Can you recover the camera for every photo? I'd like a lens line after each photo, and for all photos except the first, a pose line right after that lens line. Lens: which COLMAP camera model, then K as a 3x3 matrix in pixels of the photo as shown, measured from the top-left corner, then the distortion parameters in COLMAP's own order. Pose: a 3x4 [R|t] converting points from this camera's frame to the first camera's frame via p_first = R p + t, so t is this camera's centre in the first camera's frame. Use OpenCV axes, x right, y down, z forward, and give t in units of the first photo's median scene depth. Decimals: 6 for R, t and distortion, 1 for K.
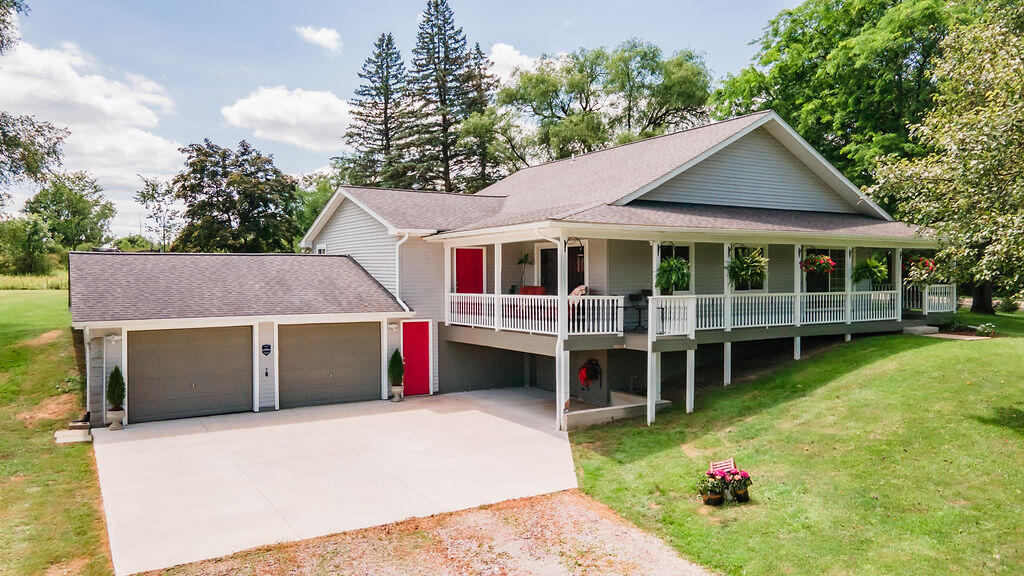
lens RADIAL K [[749.6, 0, 511.4], [0, 749.6, 281.5], [0, 0, 1]] dist [0.021382, 0.024119]
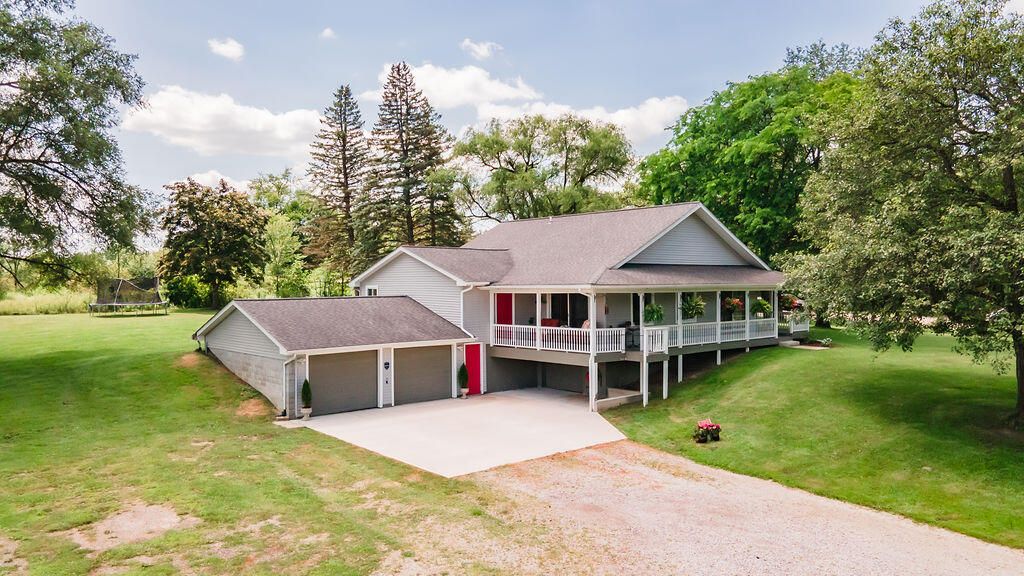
lens RADIAL K [[749.6, 0, 511.3], [0, 749.6, 292.0], [0, 0, 1]] dist [0.021382, 0.024119]
pose [[0.985505, -0.004989, 0.169574, -0.306503], [0.004277, 0.999980, 0.004563, -0.055797], [-0.169594, -0.003772, 0.985507, -0.461032]]
